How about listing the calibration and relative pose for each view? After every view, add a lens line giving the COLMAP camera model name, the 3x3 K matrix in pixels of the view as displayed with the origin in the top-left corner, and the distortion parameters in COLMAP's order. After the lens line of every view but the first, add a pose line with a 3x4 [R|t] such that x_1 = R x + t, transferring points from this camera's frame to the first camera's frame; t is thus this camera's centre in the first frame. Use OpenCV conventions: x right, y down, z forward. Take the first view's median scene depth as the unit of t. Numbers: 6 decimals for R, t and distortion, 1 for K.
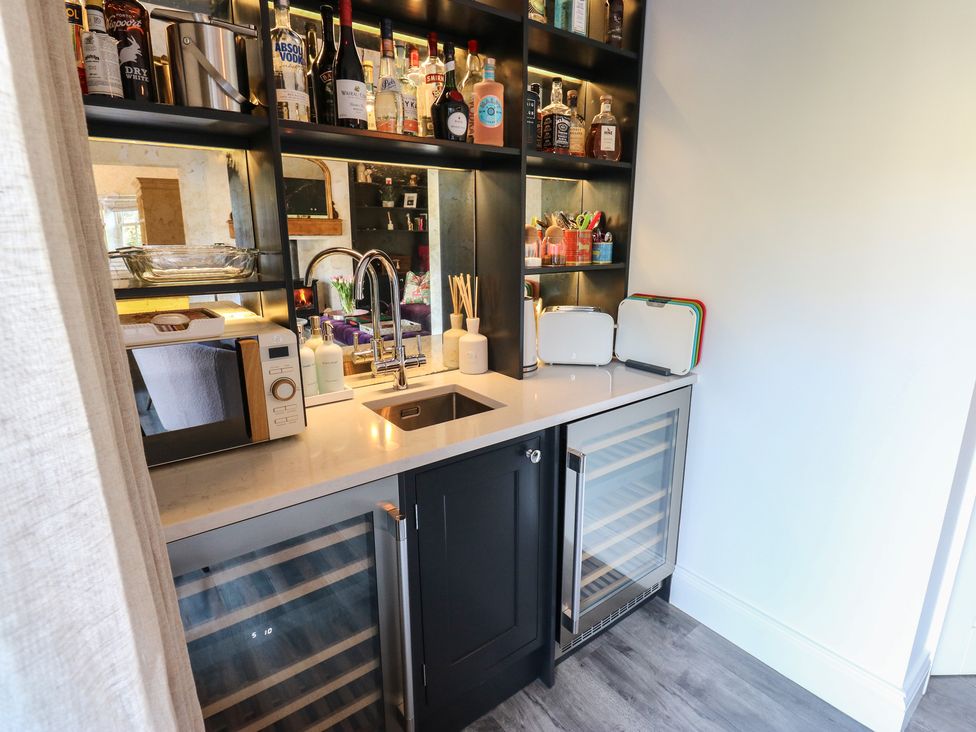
lens RADIAL K [[518.8, 0, 501.4], [0, 518.8, 360.7], [0, 0, 1]] dist [0.001932, -0.013069]
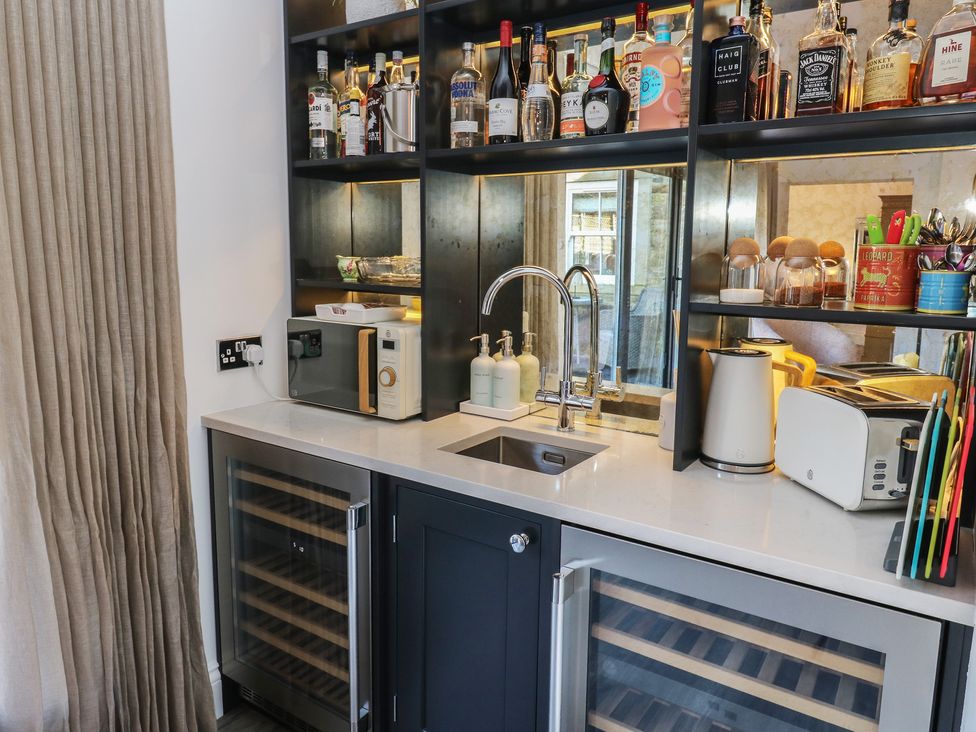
lens RADIAL K [[679.9, 0, 490.5], [0, 679.9, 346.1], [0, 0, 1]] dist [0.003741, -0.001540]
pose [[0.306881, 0.134349, -0.942218, 0.878150], [-0.243461, 0.968130, 0.058748, -0.127221], [0.920082, 0.211364, 0.329809, 0.559074]]
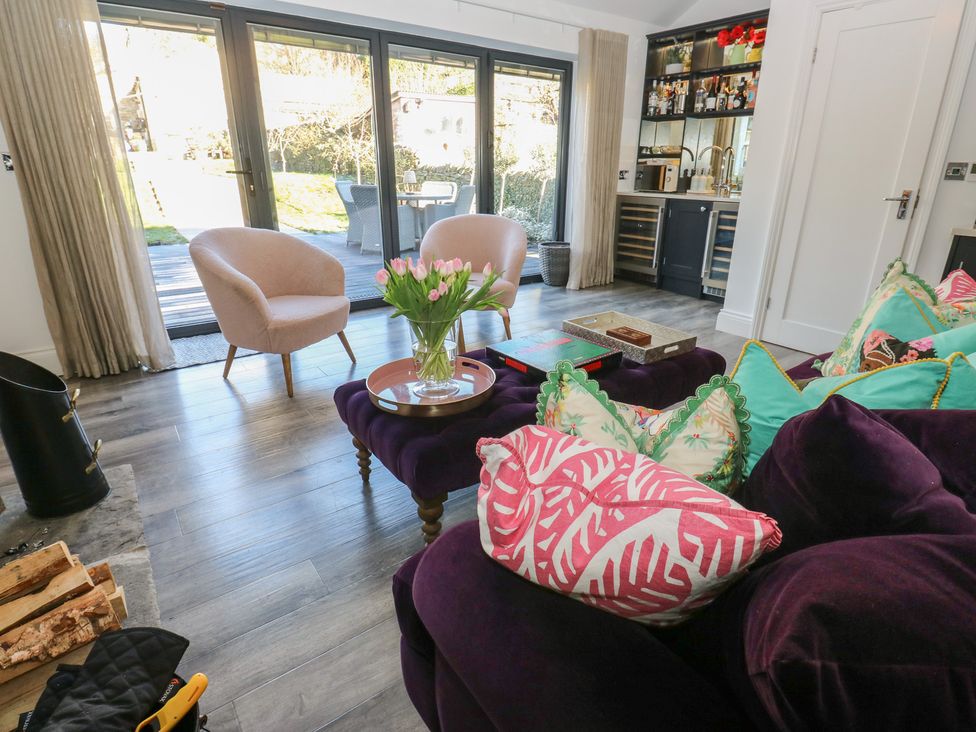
lens RADIAL K [[518.8, 0, 501.4], [0, 518.8, 360.7], [0, 0, 1]] dist [0.001932, -0.013069]
pose [[-0.002104, 0.350209, -0.936669, 3.341098], [-0.252809, 0.906058, 0.339332, 0.250020], [0.967514, 0.237513, 0.086630, -0.287061]]
